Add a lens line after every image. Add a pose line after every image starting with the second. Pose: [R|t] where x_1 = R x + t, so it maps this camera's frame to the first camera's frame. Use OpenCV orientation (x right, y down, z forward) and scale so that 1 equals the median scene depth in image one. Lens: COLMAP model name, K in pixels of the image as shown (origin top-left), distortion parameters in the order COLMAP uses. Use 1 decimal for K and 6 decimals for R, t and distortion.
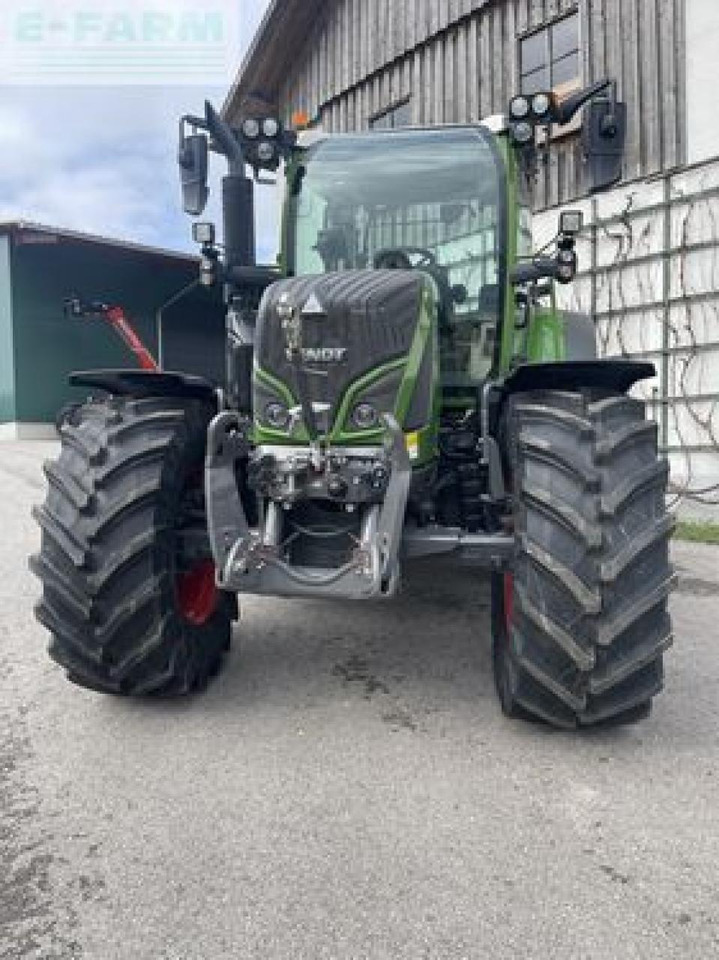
lens RADIAL K [[691.6, 0, 359.5], [0, 691.6, 480.0], [0, 0, 1]] dist [0.061408, -0.075173]
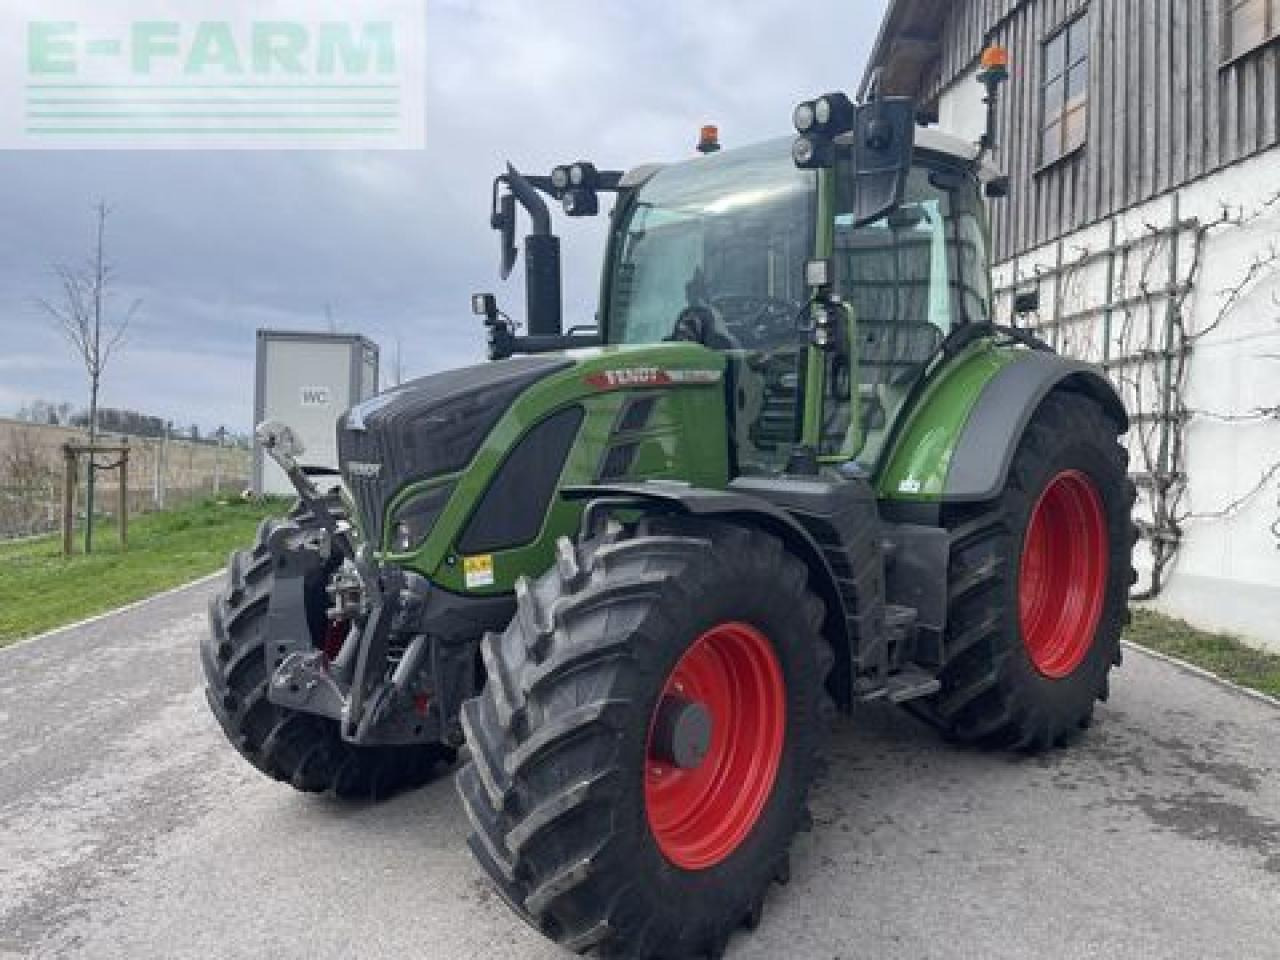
lens RADIAL K [[922.1, 0, 640.0], [0, 922.1, 480.0], [0, 0, 1]] dist [0.061408, -0.075173]
pose [[0.846057, 0.042121, -0.531426, 0.600229], [-0.065409, 0.997544, -0.025068, -0.102179], [0.529065, 0.055969, 0.846733, 0.082474]]
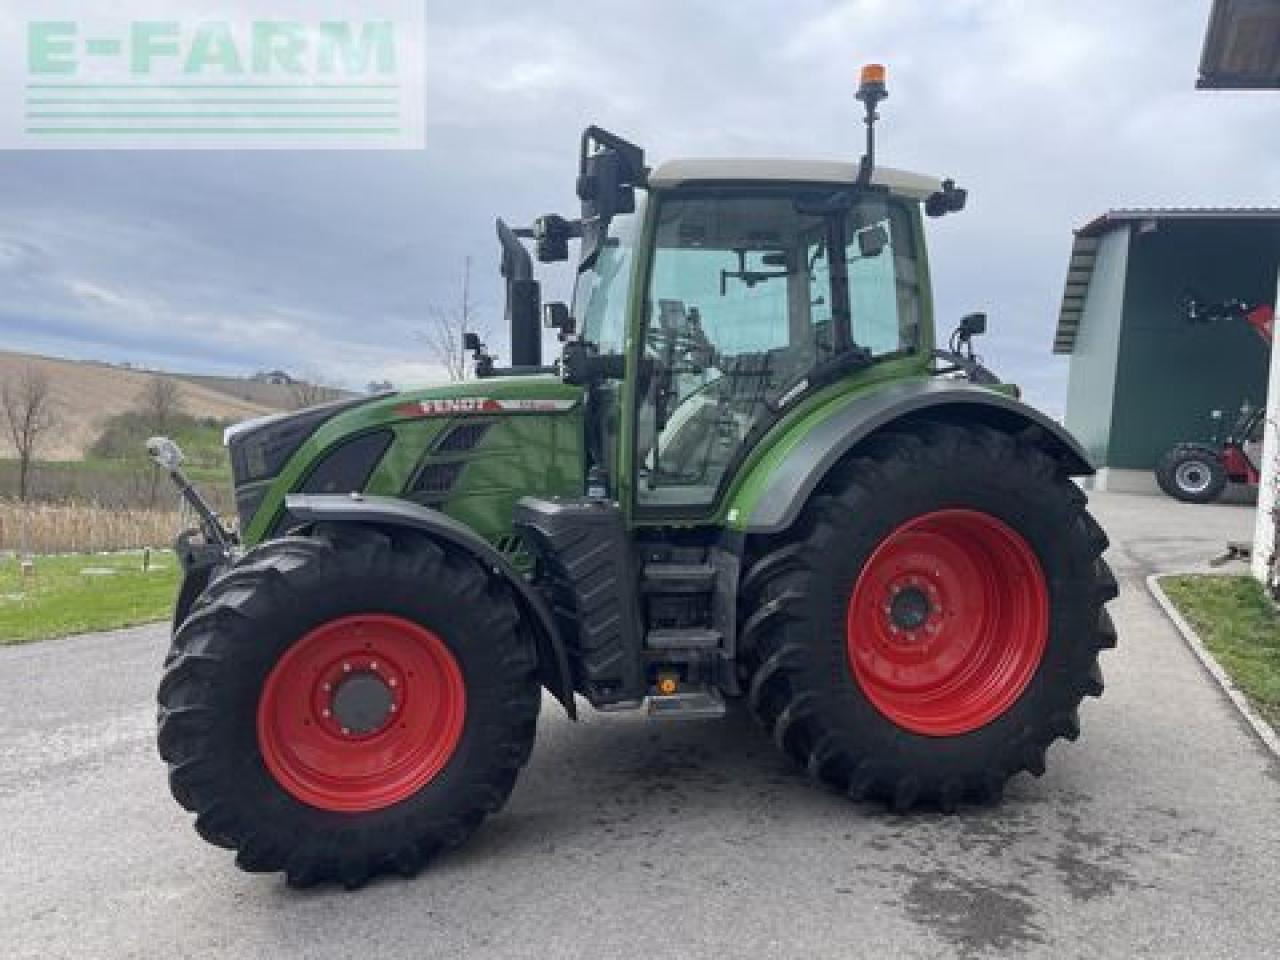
lens RADIAL K [[922.1, 0, 640.0], [0, 922.1, 480.0], [0, 0, 1]] dist [0.061408, -0.075173]
pose [[0.512704, 0.068159, -0.855856, 1.154526], [-0.121377, 0.992586, 0.006337, -0.175695], [0.849942, 0.100632, 0.517176, 0.490702]]
